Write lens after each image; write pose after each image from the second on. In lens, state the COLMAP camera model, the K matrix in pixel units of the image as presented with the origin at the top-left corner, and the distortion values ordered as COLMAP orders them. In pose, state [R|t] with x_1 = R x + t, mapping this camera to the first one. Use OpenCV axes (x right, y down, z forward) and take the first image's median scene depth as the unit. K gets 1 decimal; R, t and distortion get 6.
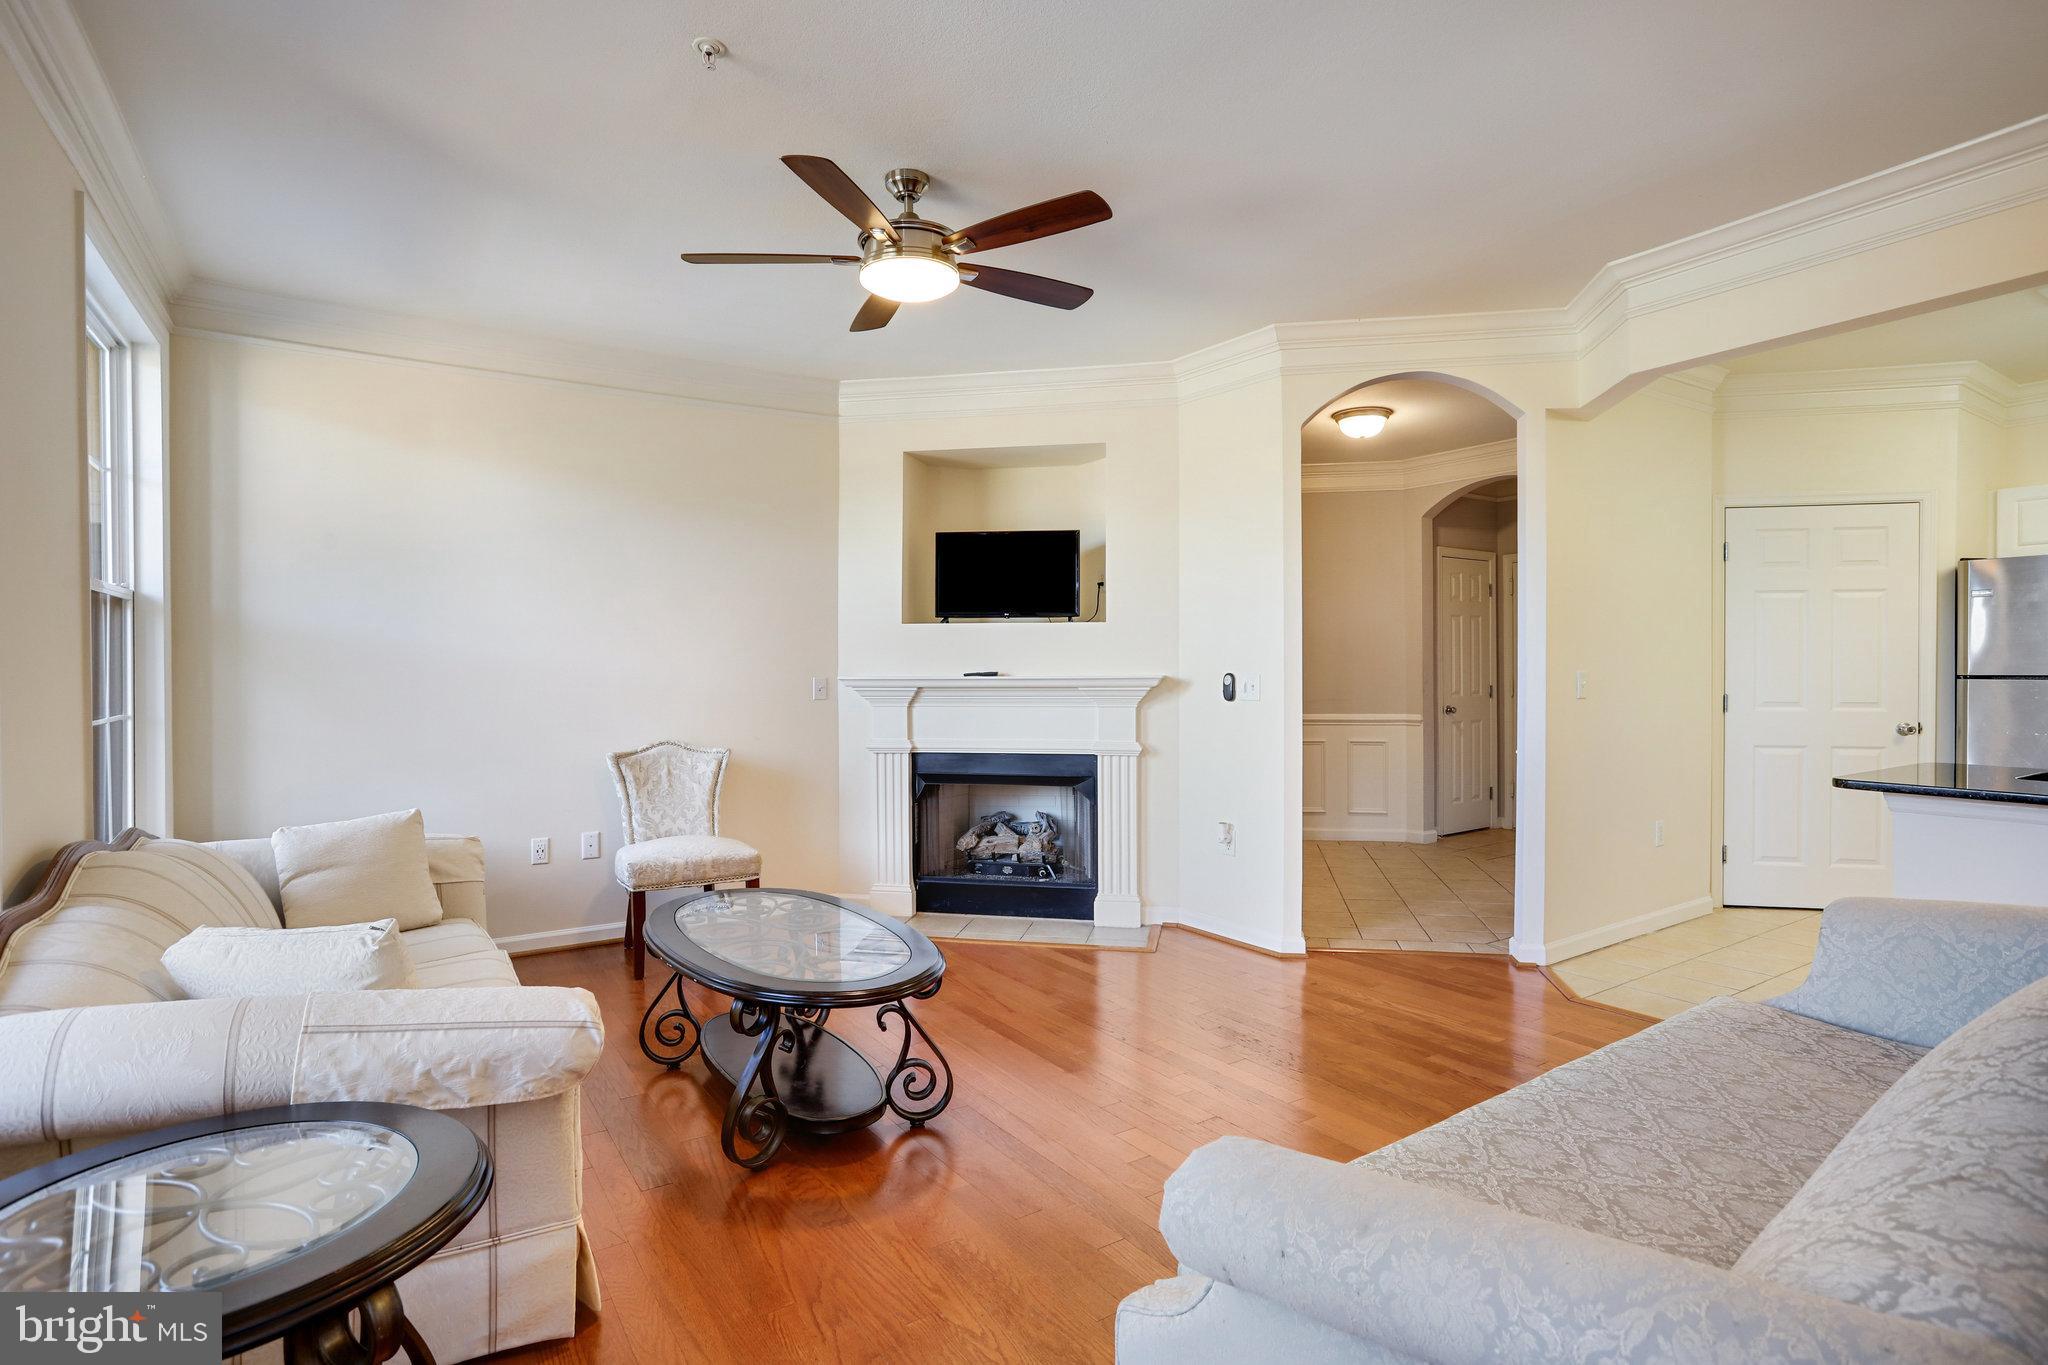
lens RADIAL K [[1004.9, 0, 1021.4], [0, 1004.9, 684.4], [0, 0, 1]] dist [-0.059392, 0.028571]
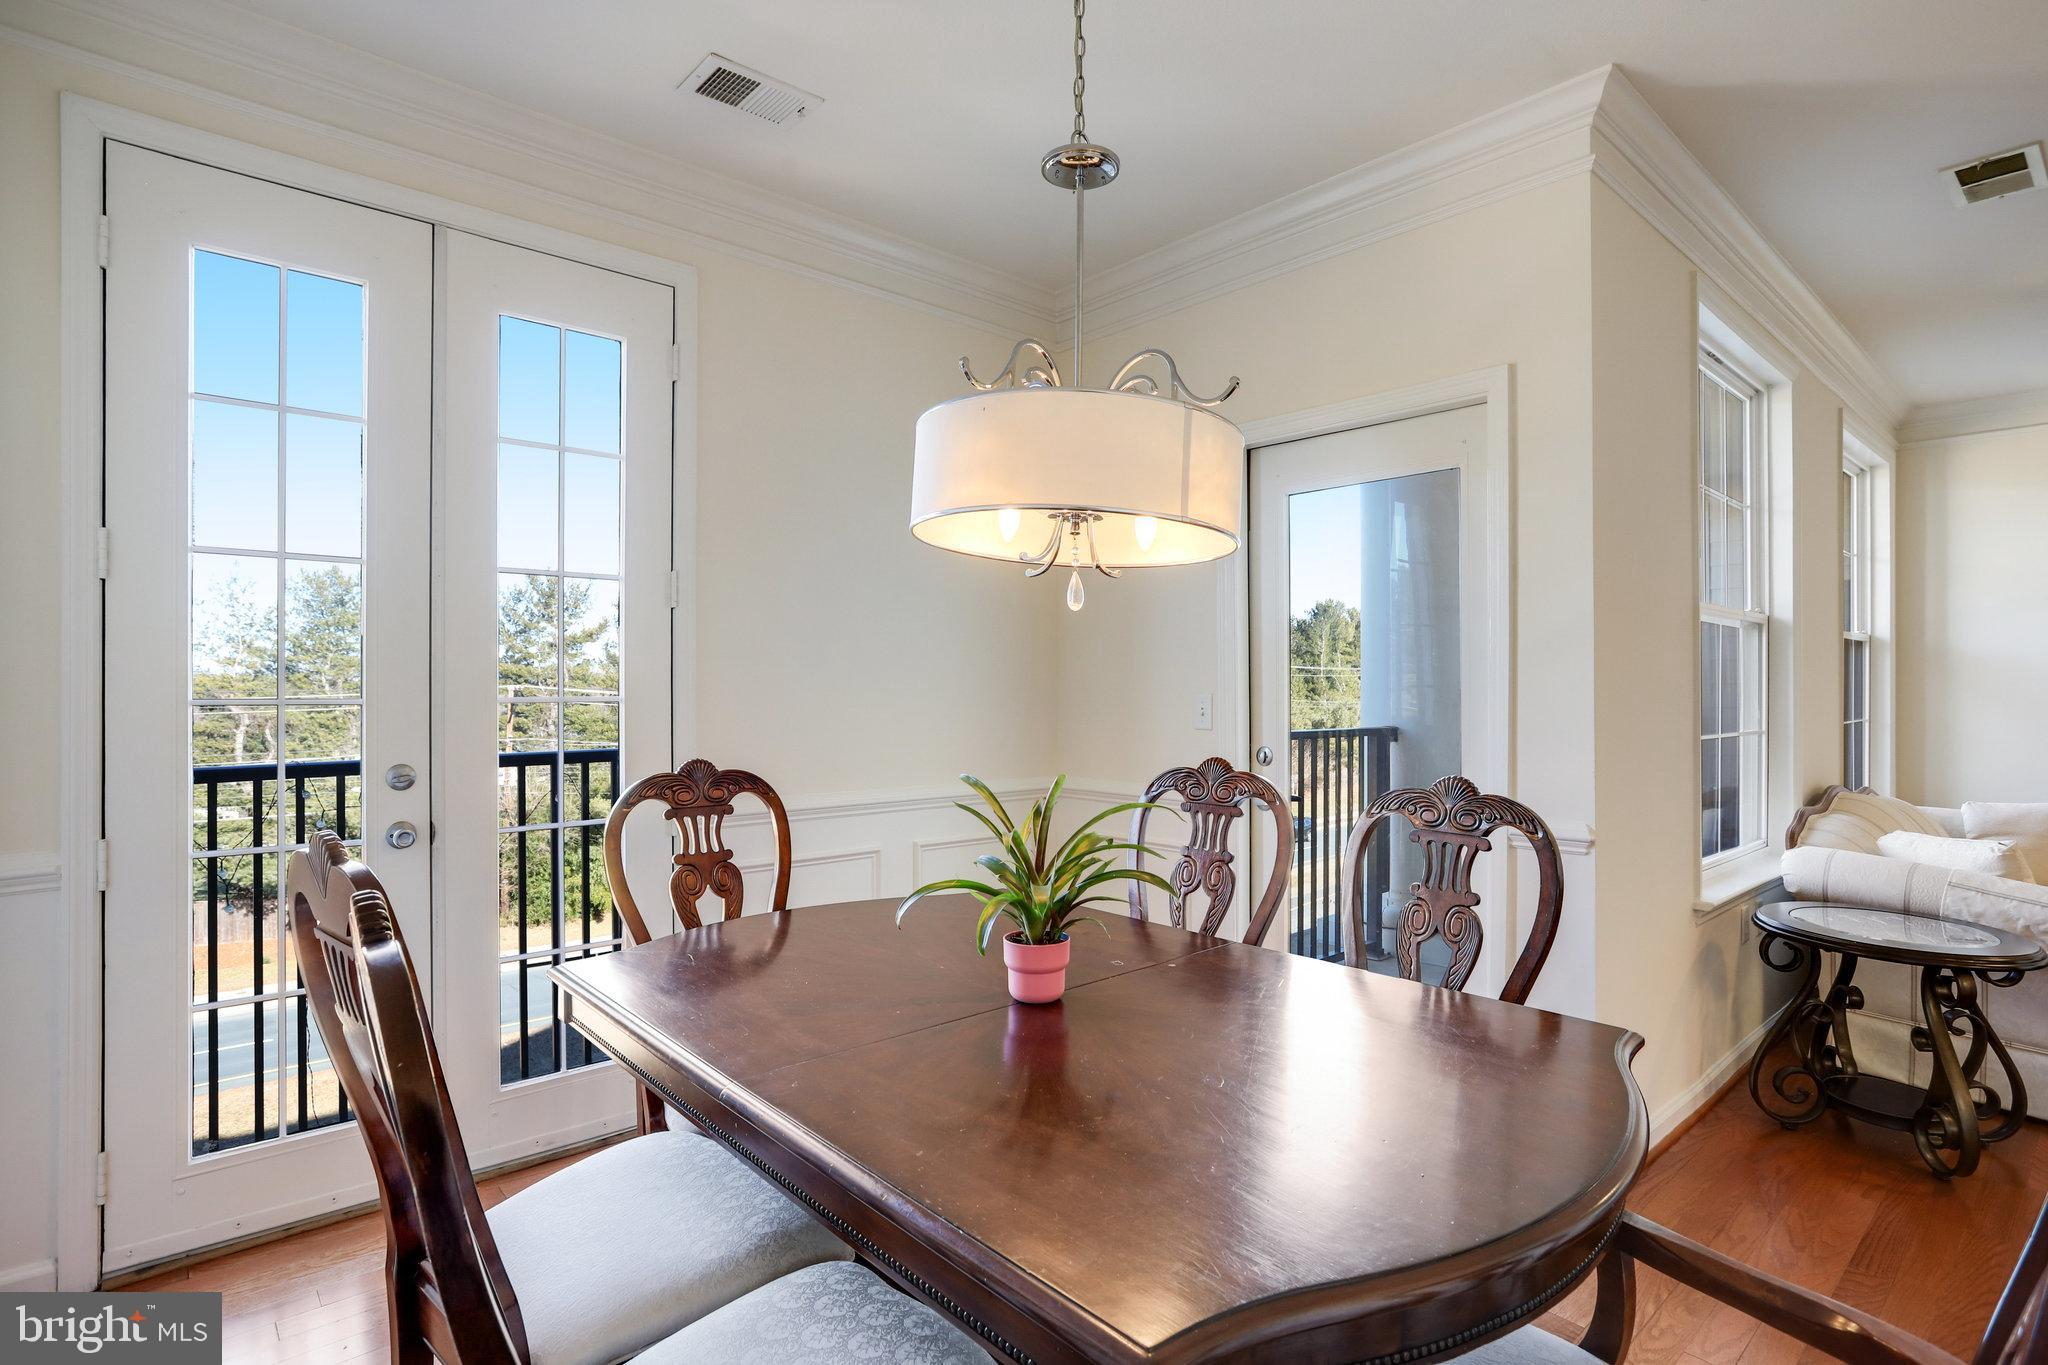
lens RADIAL K [[1034.3, 0, 1029.6], [0, 1034.3, 683.0], [0, 0, 1]] dist [-0.059866, 0.030469]
pose [[0.130851, -0.001228, -0.991401, 0.312440], [-0.016190, 0.999863, -0.003376, 0.001867], [0.991270, 0.016493, 0.130814, -0.331906]]
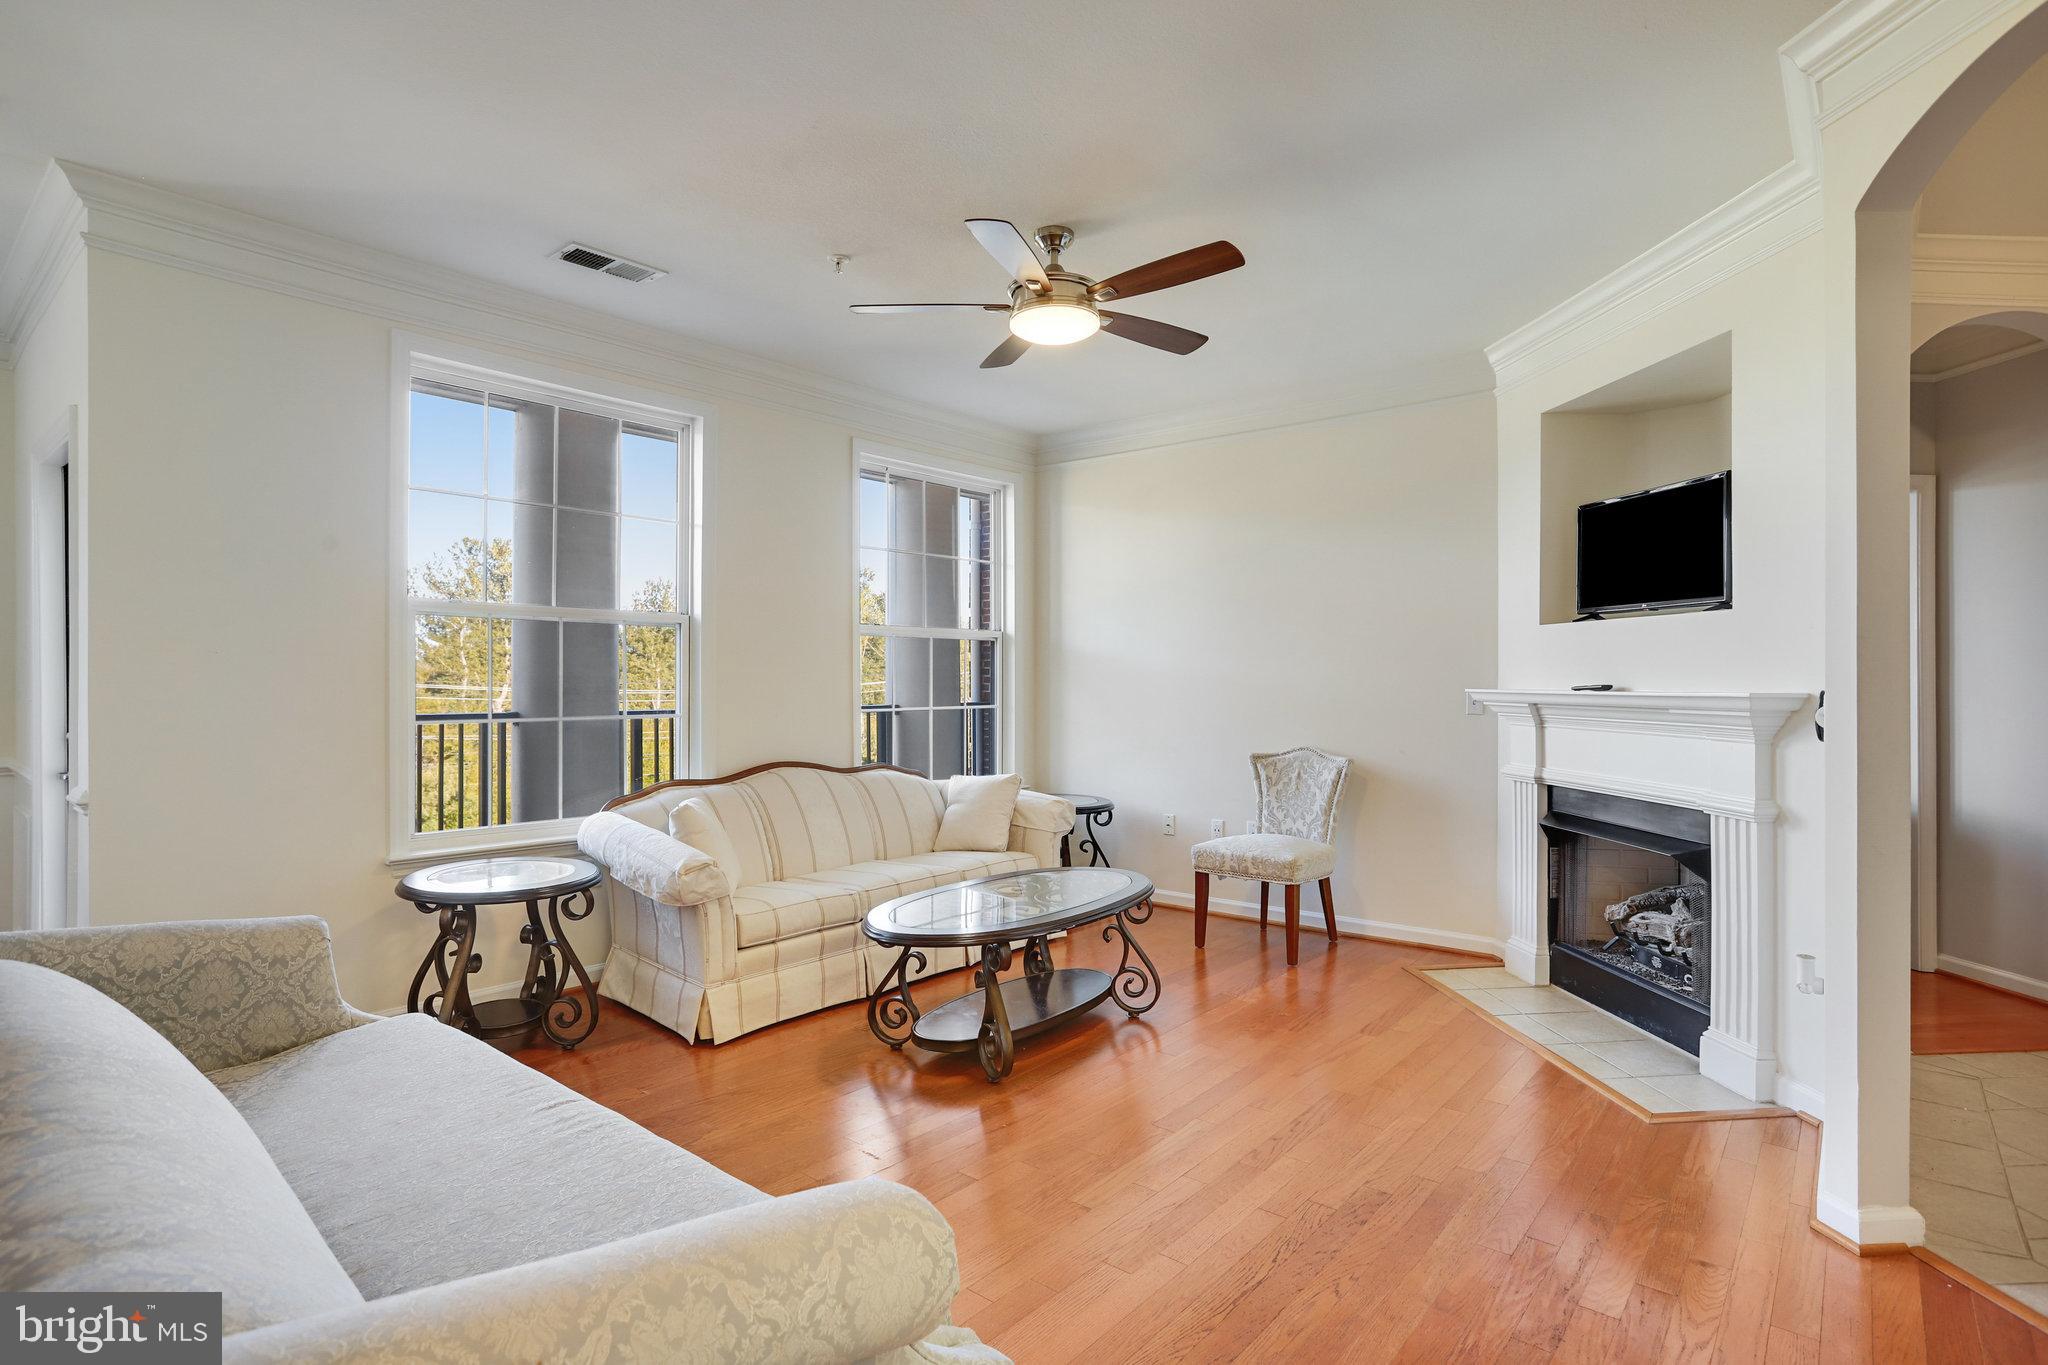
lens RADIAL K [[1004.9, 0, 1021.4], [0, 1004.9, 684.4], [0, 0, 1]] dist [-0.059392, 0.028571]
pose [[0.281041, 0.007759, -0.959664, 0.563977], [-0.015568, 0.999873, 0.003525, -0.008881], [0.959569, 0.013949, 0.281126, 0.389704]]
